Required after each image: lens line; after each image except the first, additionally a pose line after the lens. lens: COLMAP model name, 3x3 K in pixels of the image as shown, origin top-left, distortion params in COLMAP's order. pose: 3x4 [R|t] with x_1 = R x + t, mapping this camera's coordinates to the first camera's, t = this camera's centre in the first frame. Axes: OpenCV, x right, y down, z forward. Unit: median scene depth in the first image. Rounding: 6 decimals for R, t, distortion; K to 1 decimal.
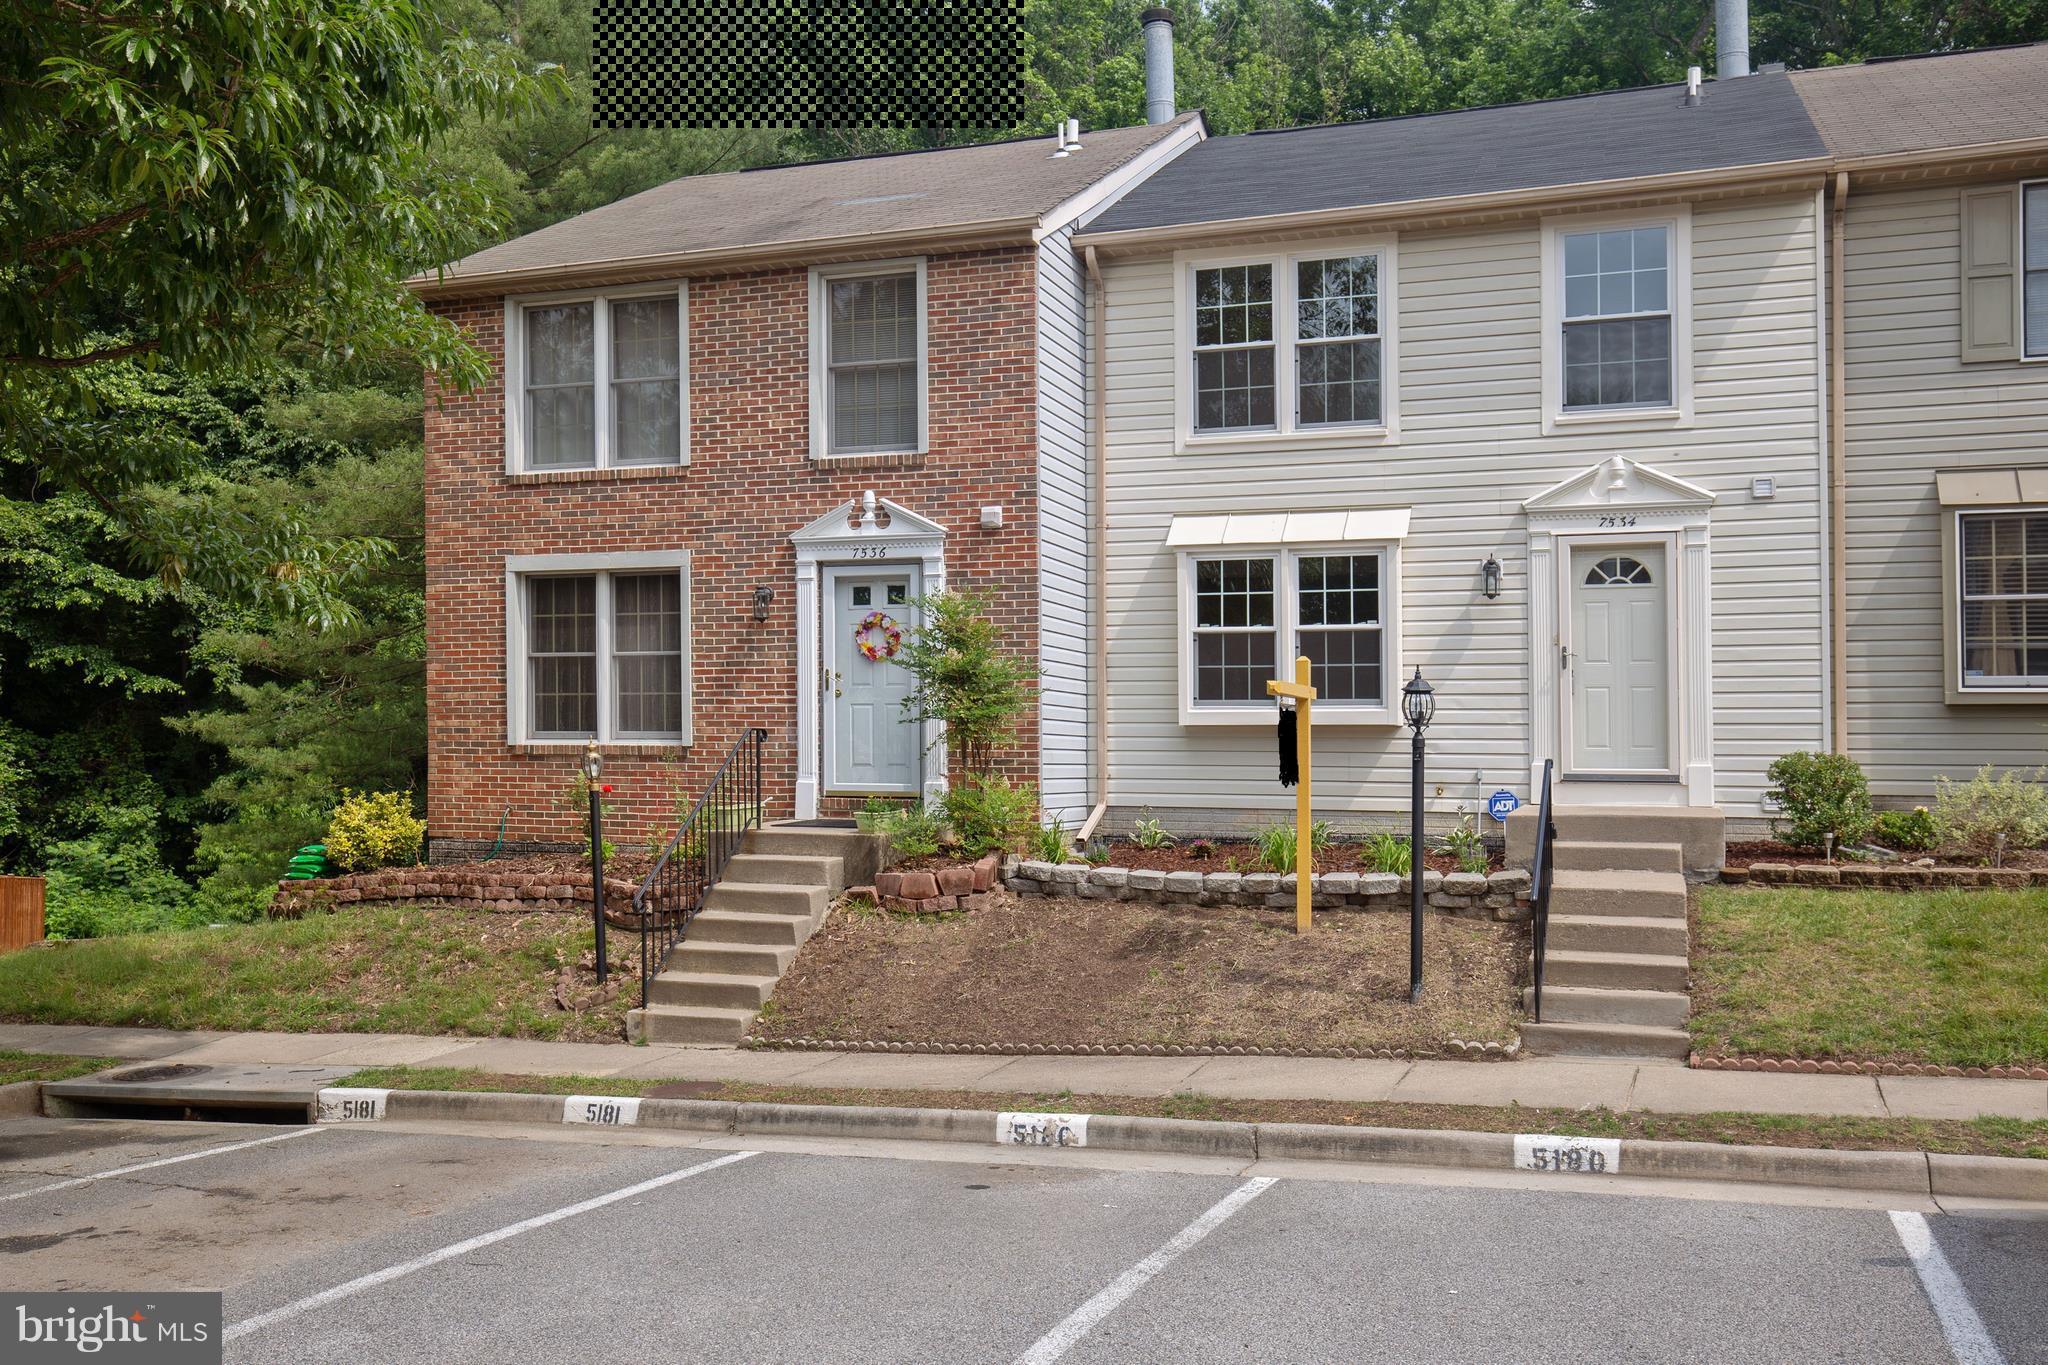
lens RADIAL K [[1730.2, 0, 1004.4], [0, 1730.2, 600.6], [0, 0, 1]] dist [0.022495, 0.011521]
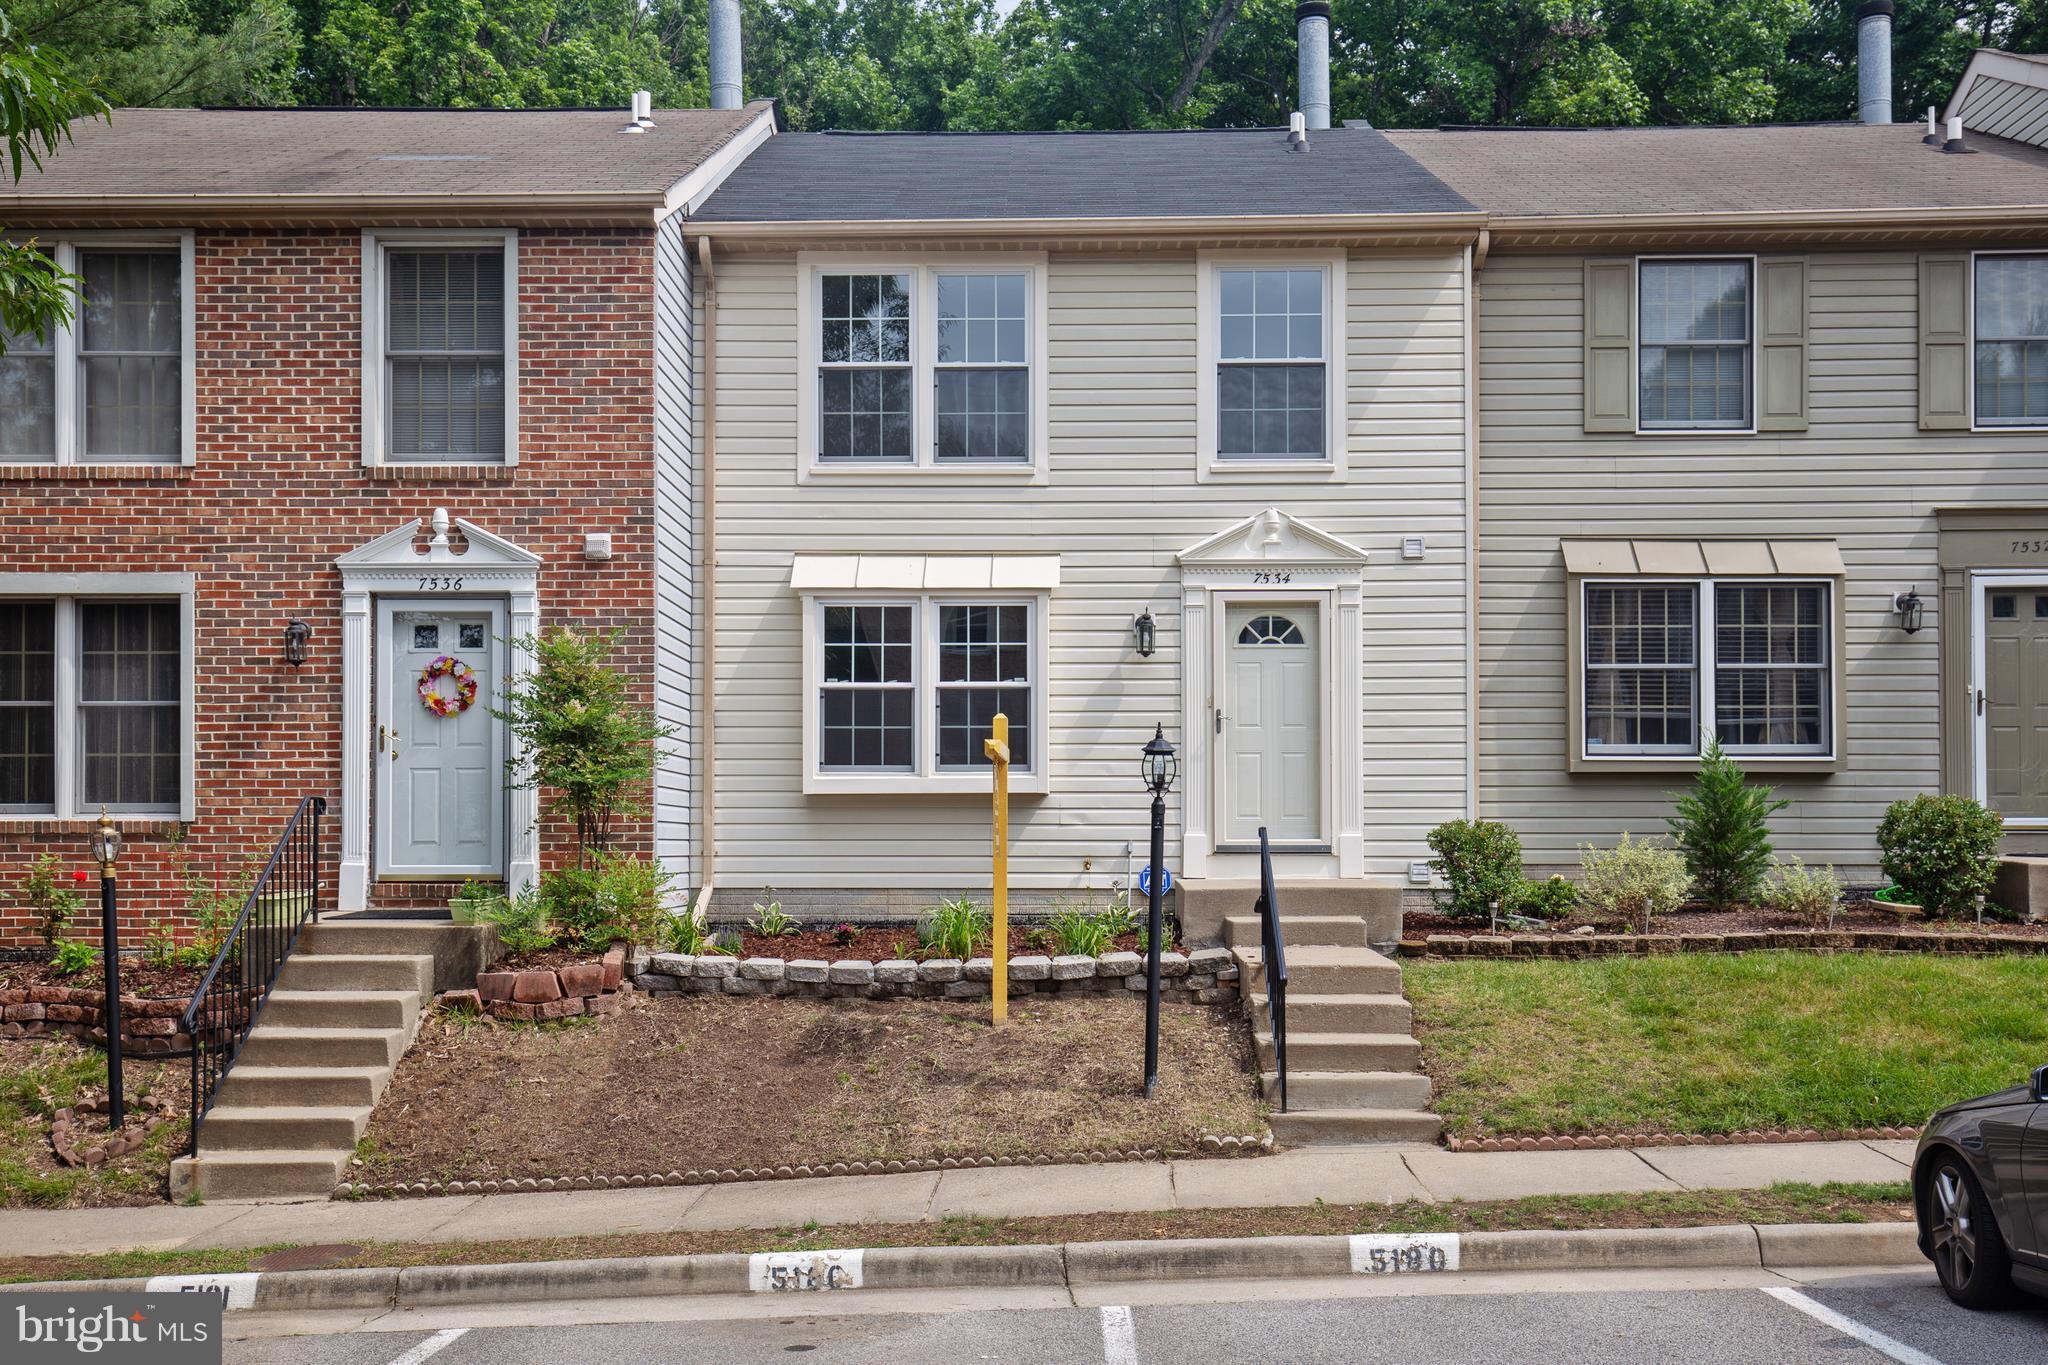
lens RADIAL K [[1908.4, 0, 1020.3], [0, 1908.4, 665.9], [0, 0, 1]] dist [0.040054, 0.000000]
pose [[0.951597, 0.020670, 0.306654, -0.095299], [-0.020776, 0.999780, -0.002920, 0.008218], [-0.306647, -0.003593, 0.951817, 0.051986]]
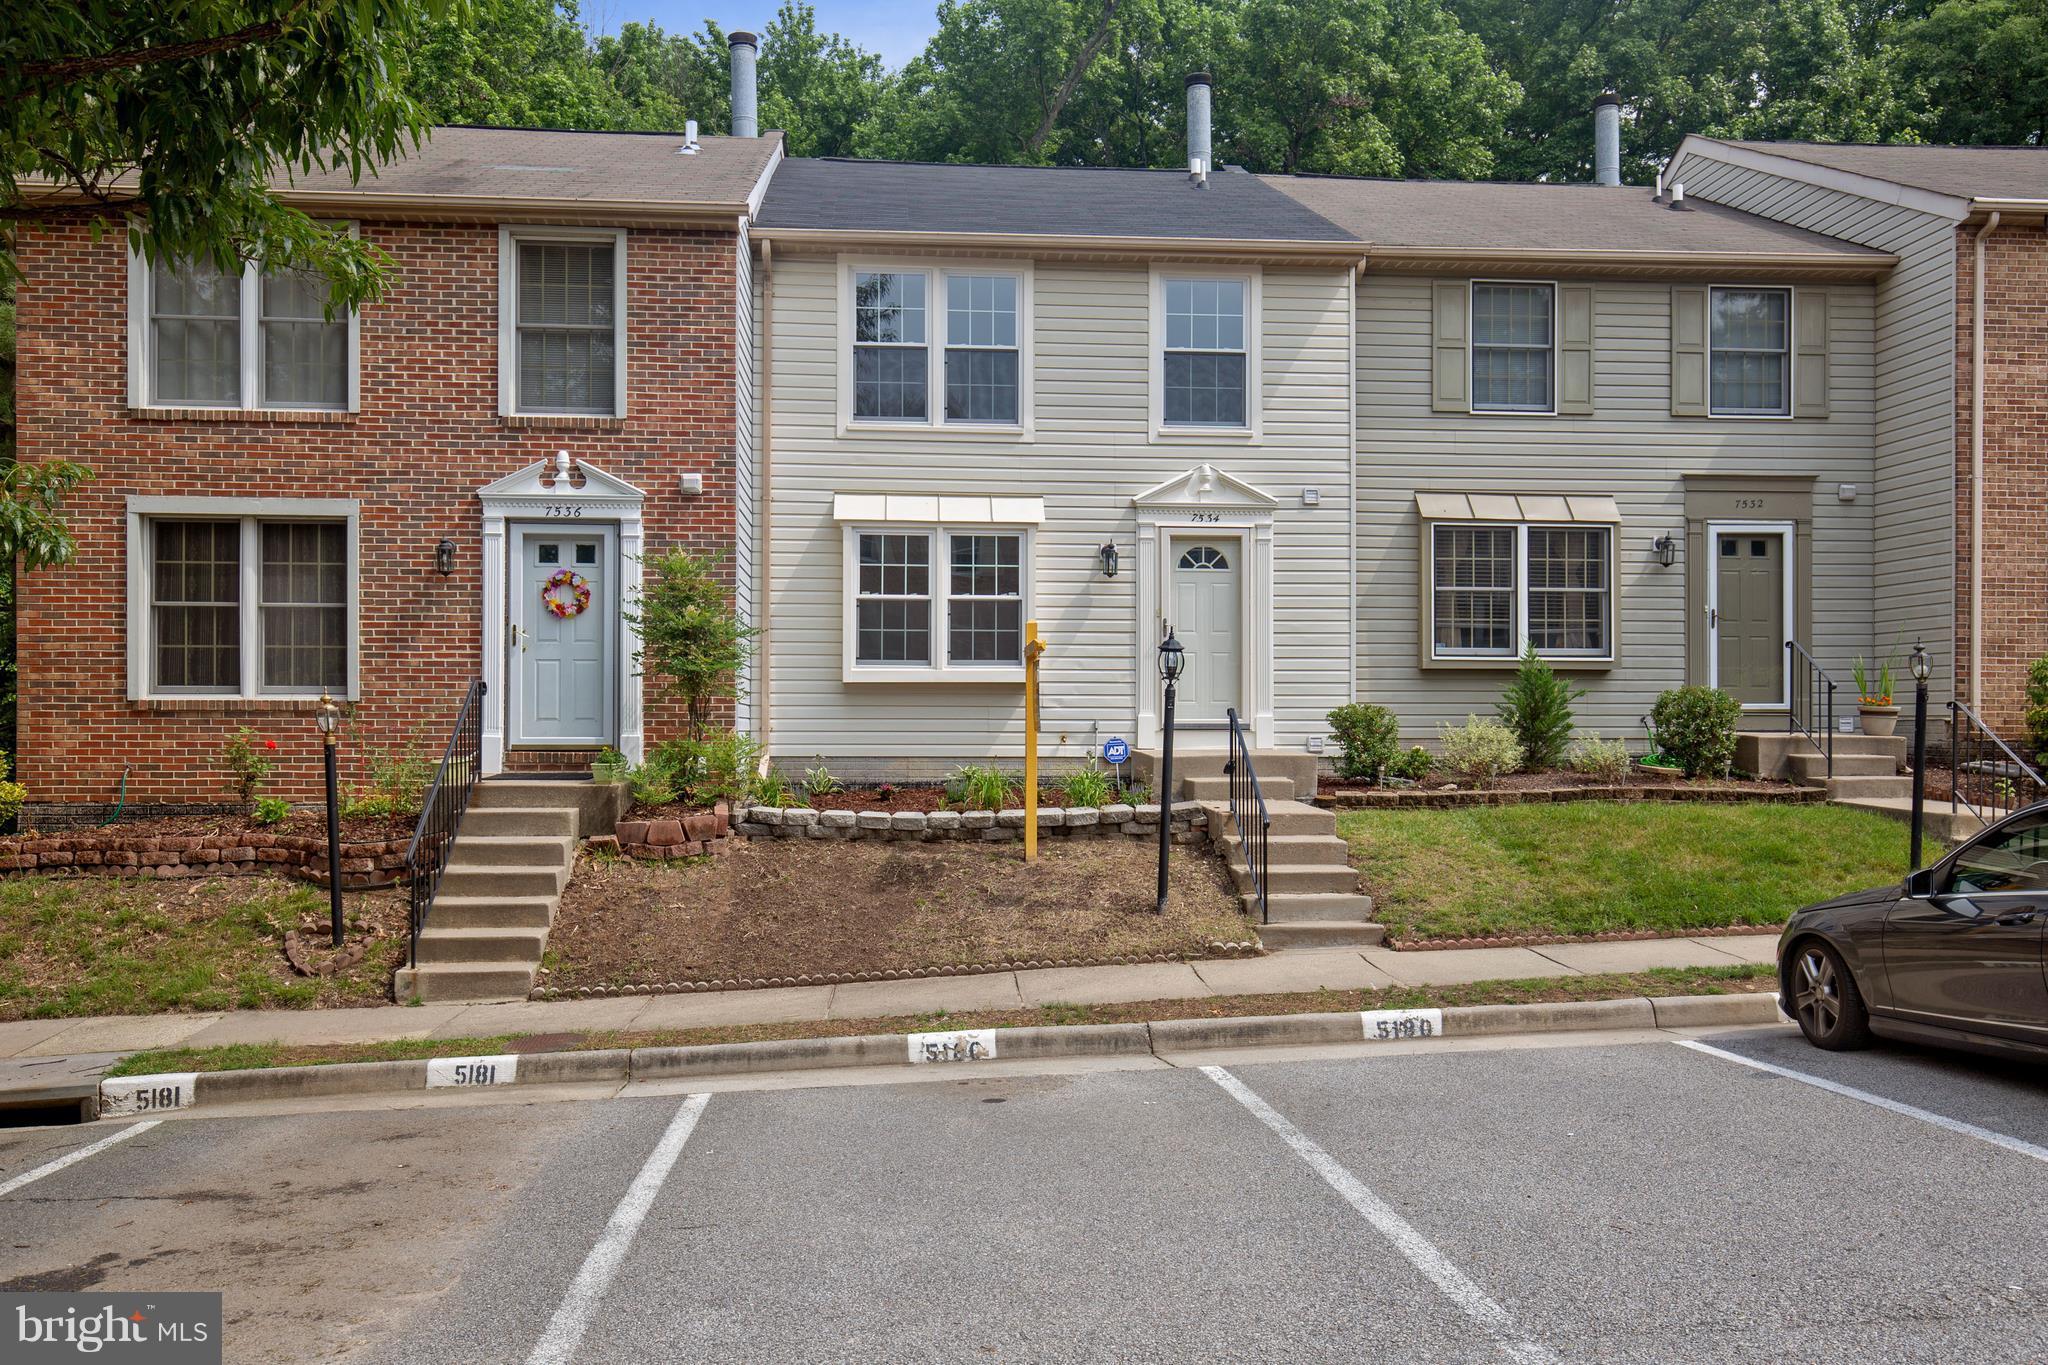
lens RADIAL K [[1510.9, 0, 1053.2], [0, 1510.9, 593.5], [0, 0, 1]] dist [0.015978, 0.001413]
pose [[0.914846, 0.029414, 0.402731, -0.173821], [-0.031704, 0.999497, -0.000980, 0.012464], [-0.402557, -0.011871, 0.915318, 0.065421]]
